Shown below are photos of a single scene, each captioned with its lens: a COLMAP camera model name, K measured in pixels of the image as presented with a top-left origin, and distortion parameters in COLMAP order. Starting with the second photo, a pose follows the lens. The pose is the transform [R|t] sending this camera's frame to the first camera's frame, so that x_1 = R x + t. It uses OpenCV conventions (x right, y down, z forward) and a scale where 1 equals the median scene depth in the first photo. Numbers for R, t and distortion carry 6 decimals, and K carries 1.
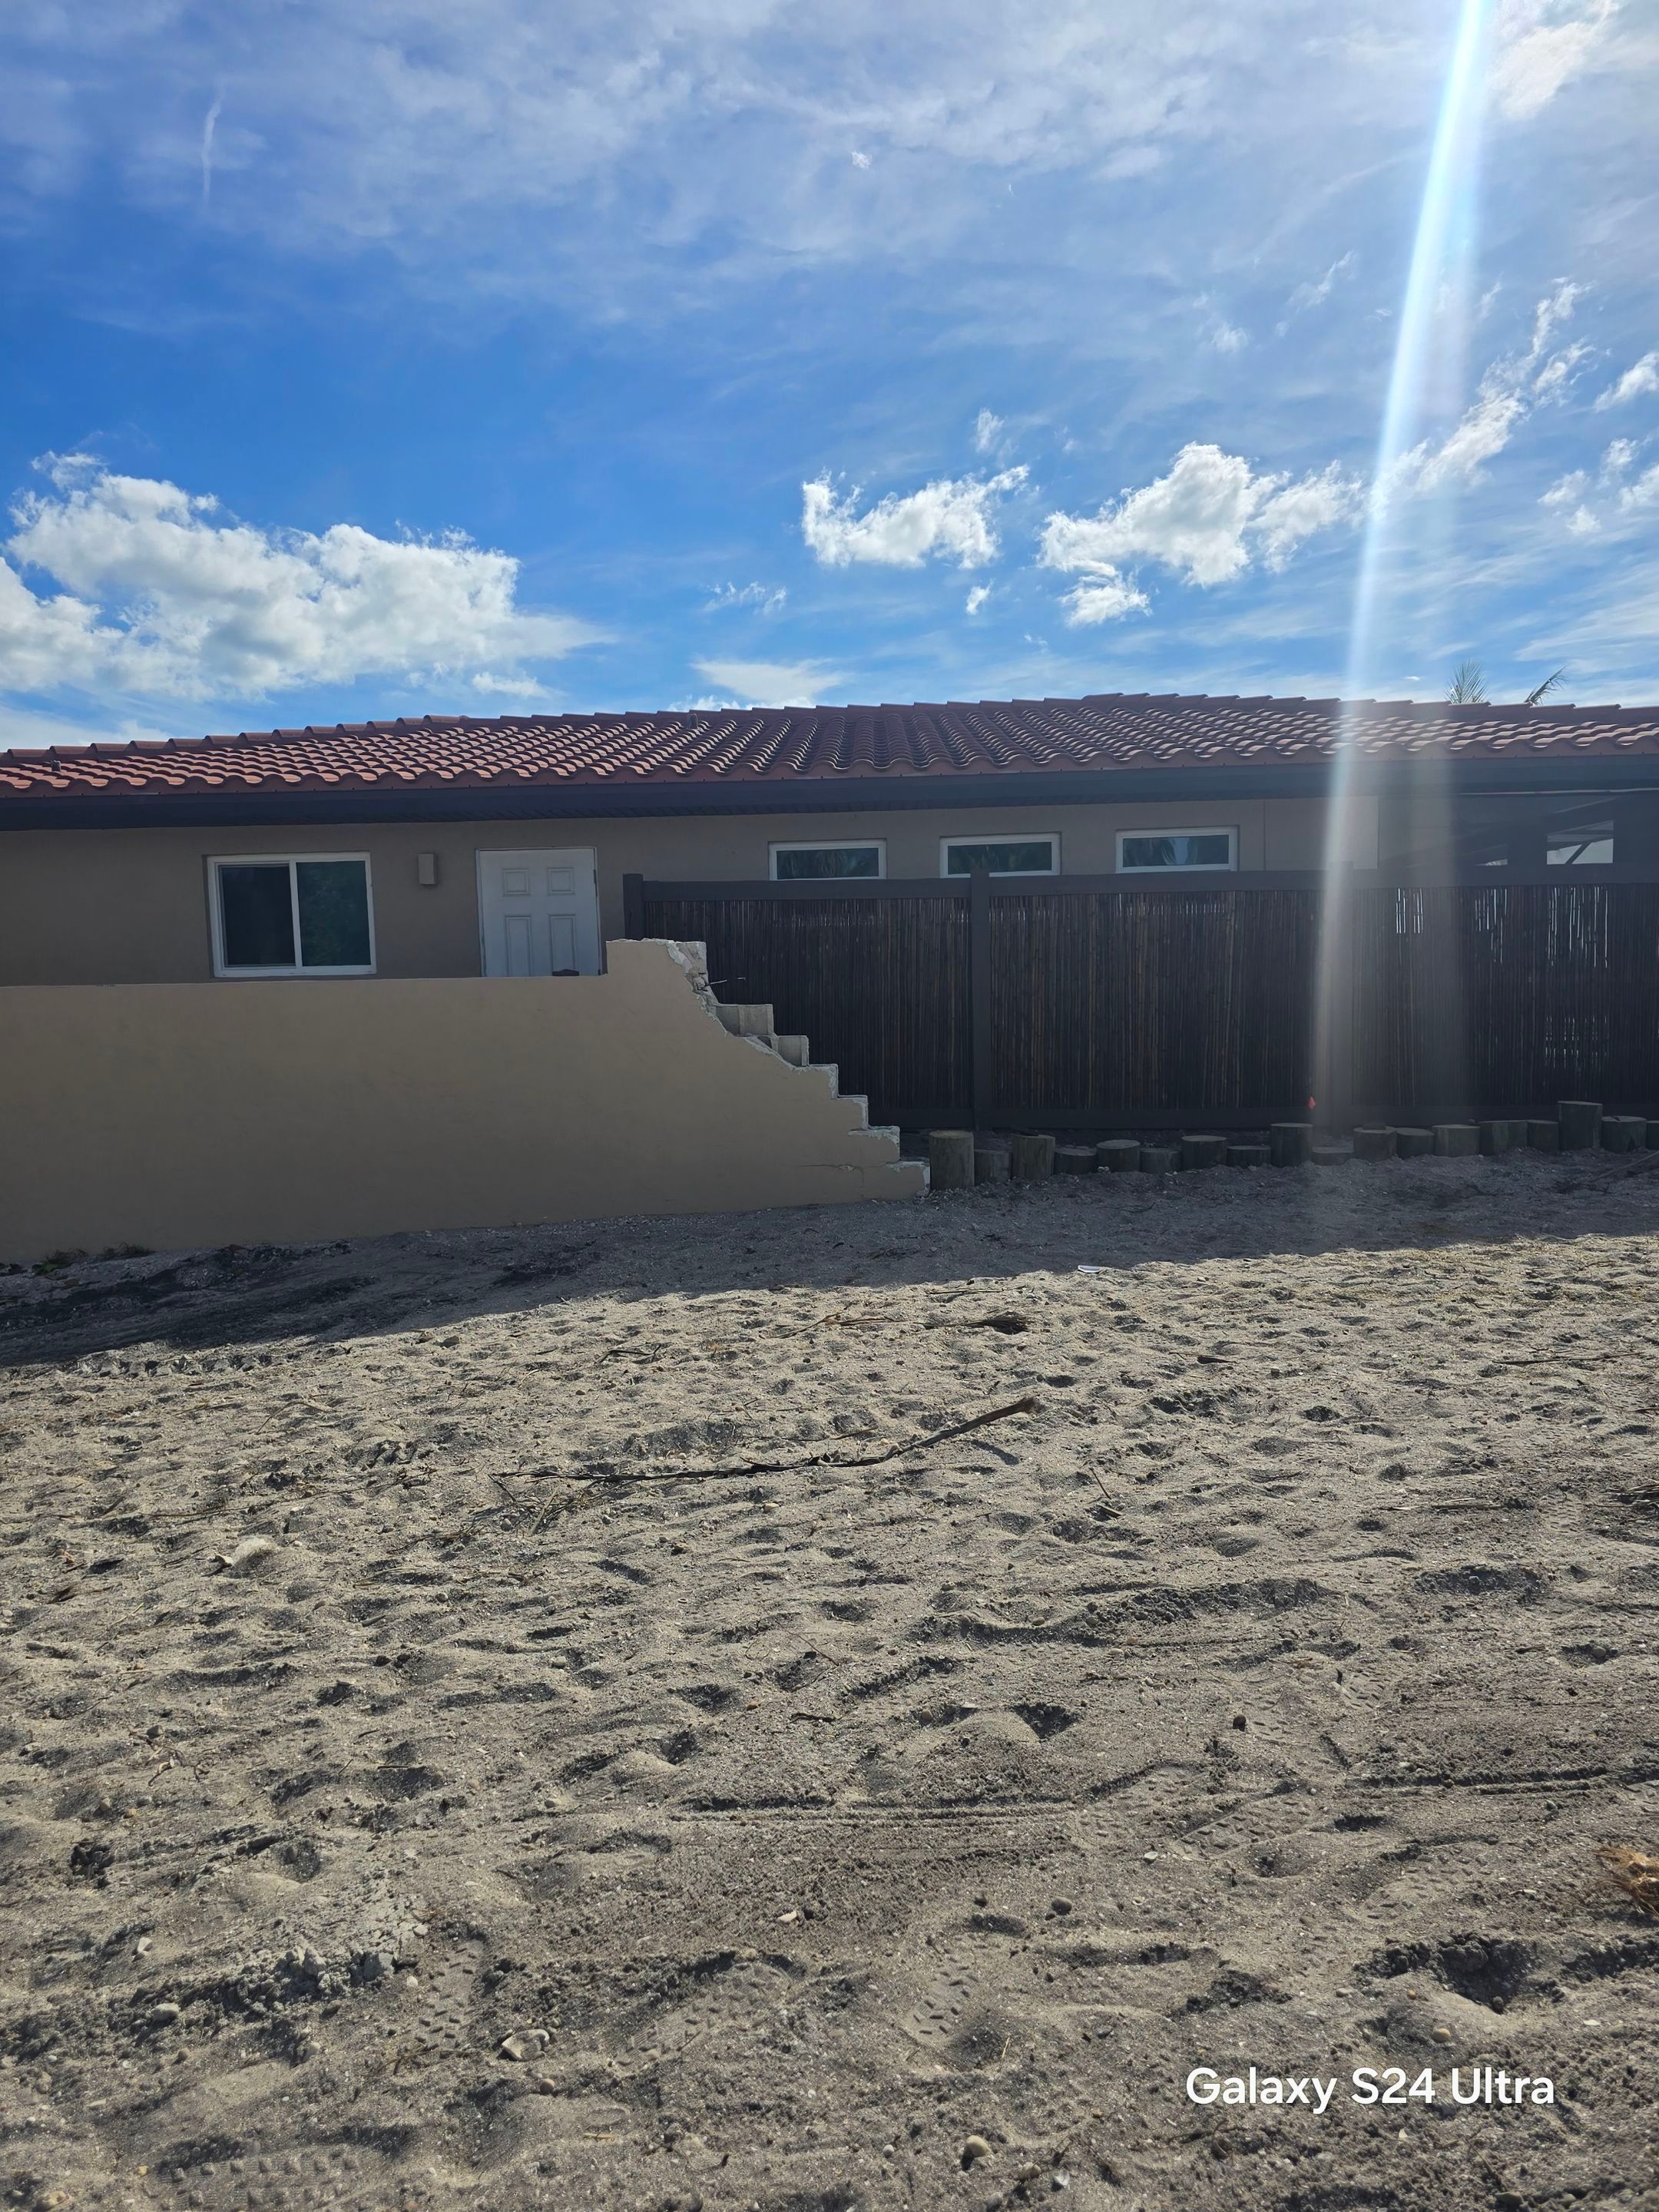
lens RADIAL K [[1435.2, 0, 829.5], [0, 1435.2, 1106.0], [0, 0, 1]] dist [0.052137, -0.043007]
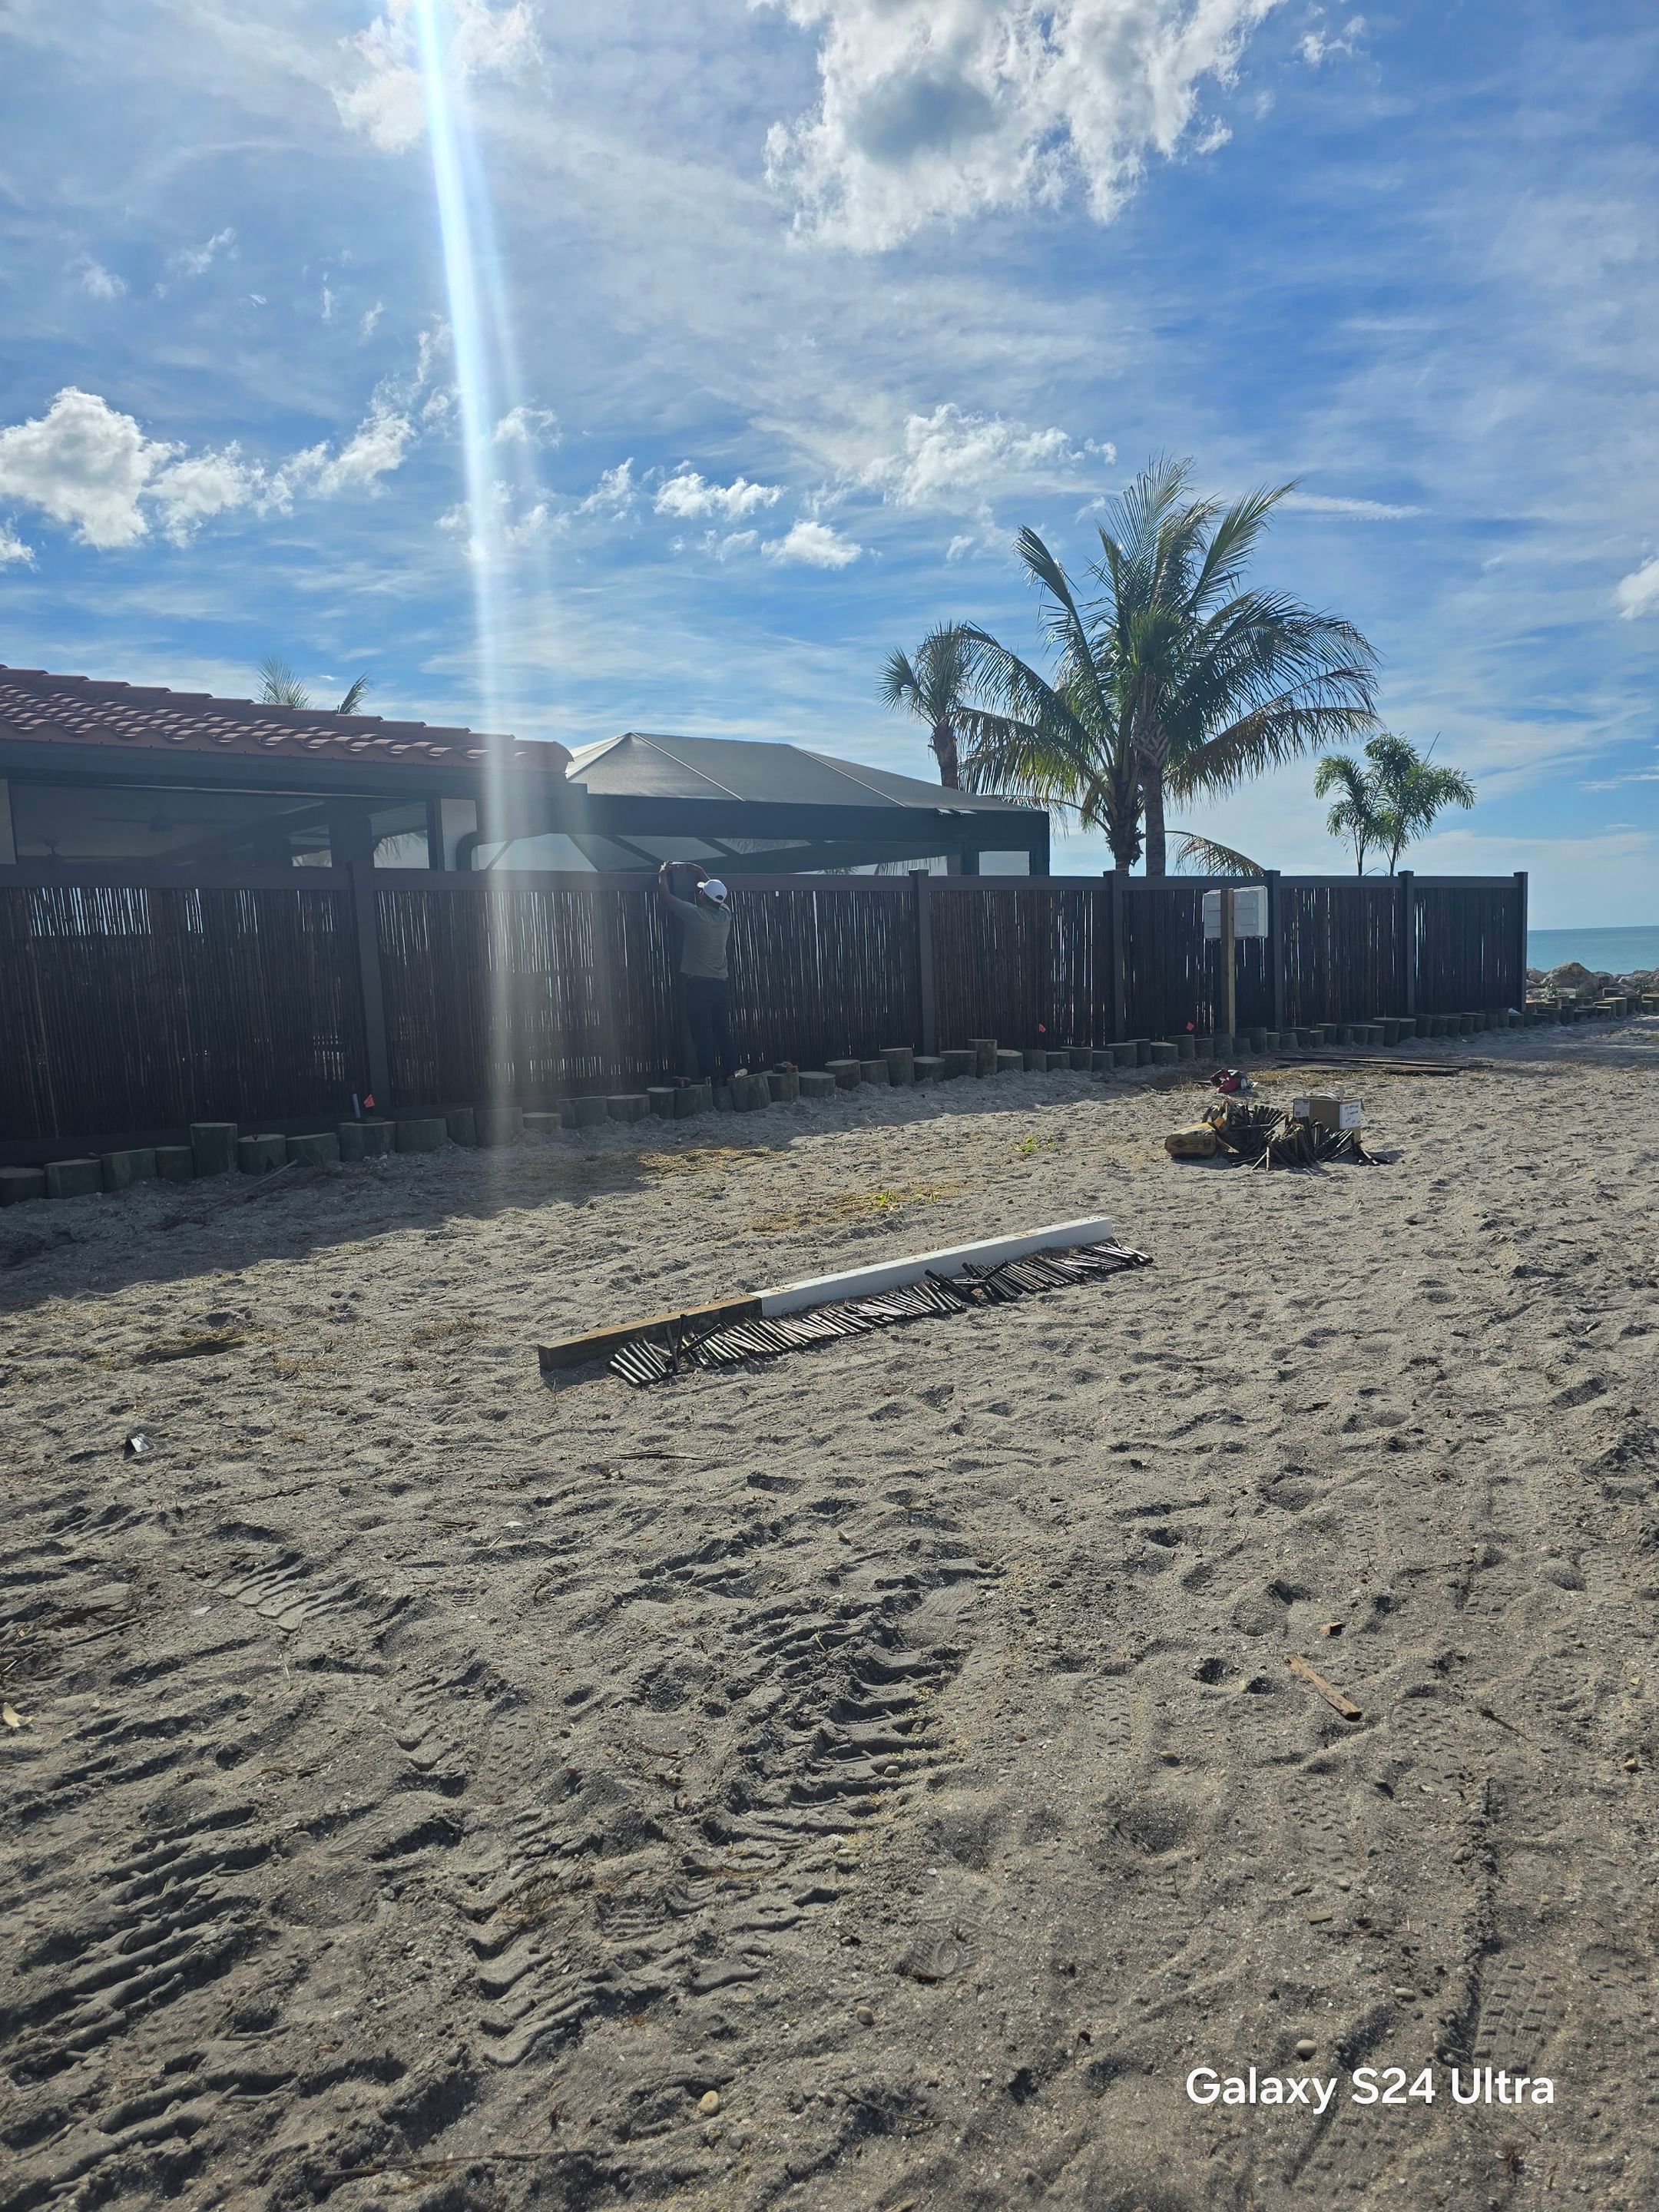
lens RADIAL K [[1435.2, 0, 829.5], [0, 1435.2, 1106.0], [0, 0, 1]] dist [0.052137, -0.043007]
pose [[0.777228, -0.075254, 0.624702, 0.190986], [0.072990, 0.996903, 0.029280, -0.009510], [-0.624971, 0.022840, 0.780314, 0.018238]]
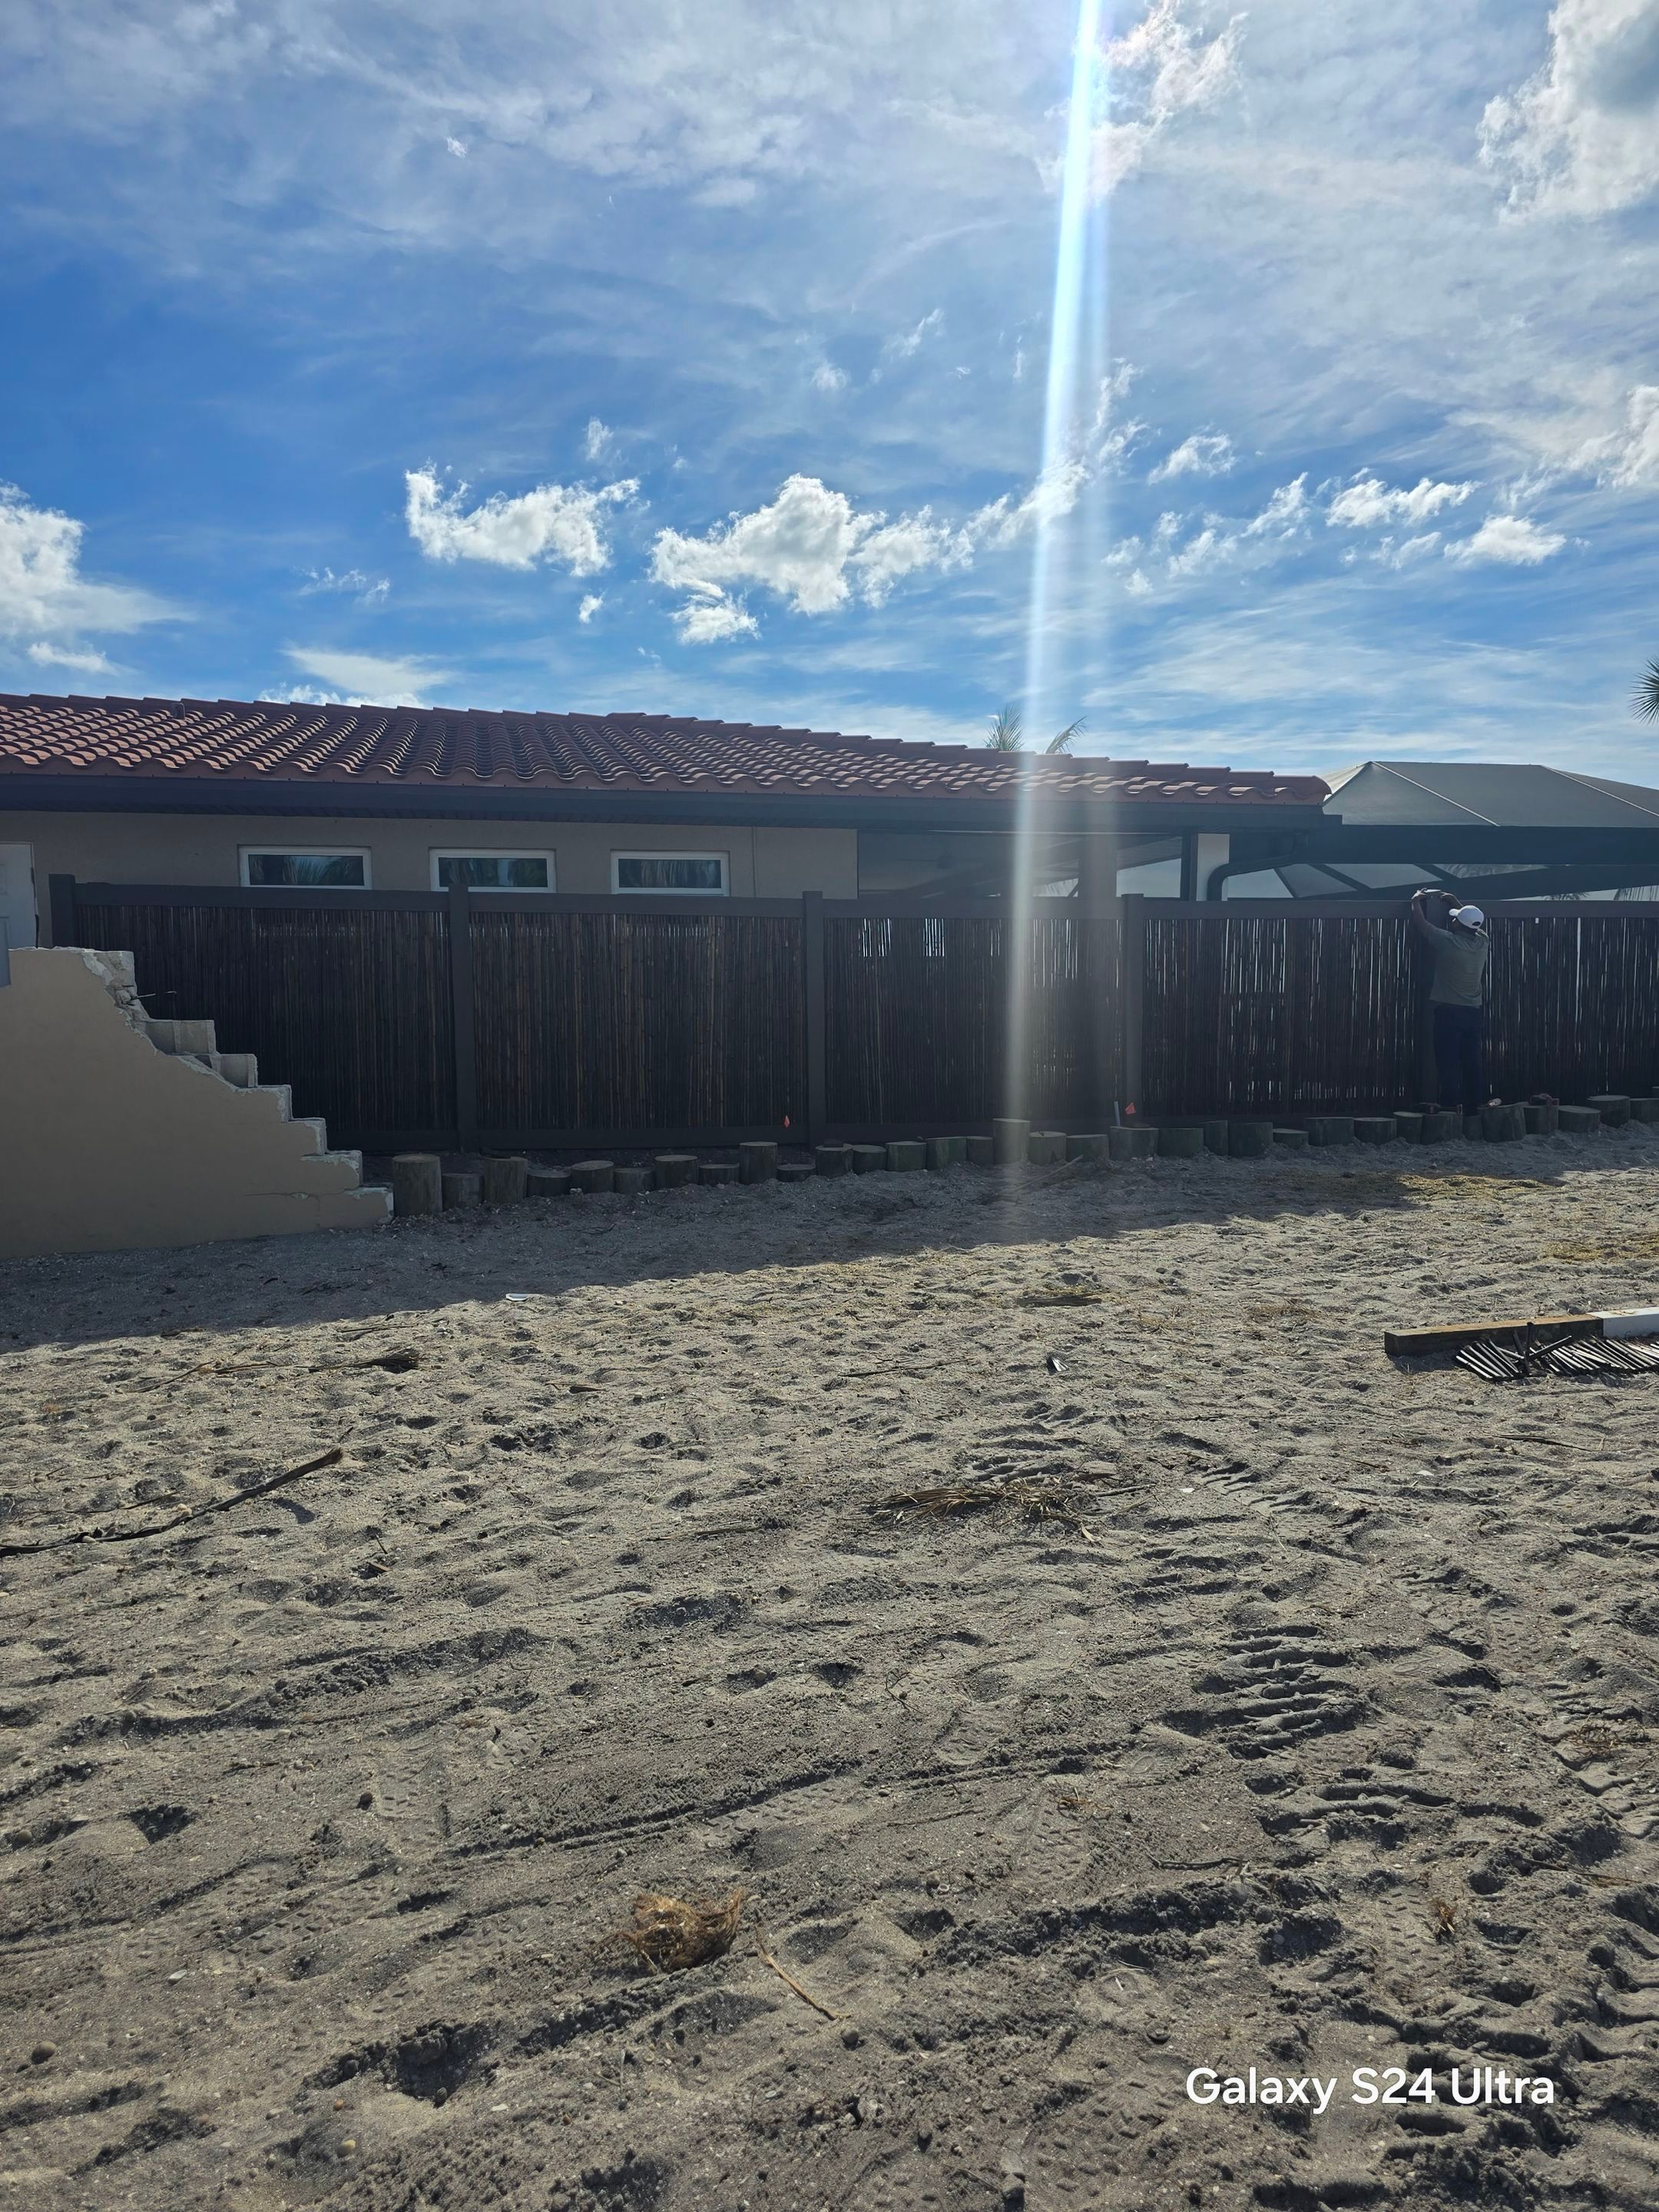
lens RADIAL K [[1435.2, 0, 829.5], [0, 1435.2, 1106.0], [0, 0, 1]] dist [0.052137, -0.043007]
pose [[0.967773, -0.008839, 0.251670, 0.115531], [0.010752, 0.999923, -0.006227, -0.006304], [-0.251596, 0.008732, 0.967793, 0.000973]]
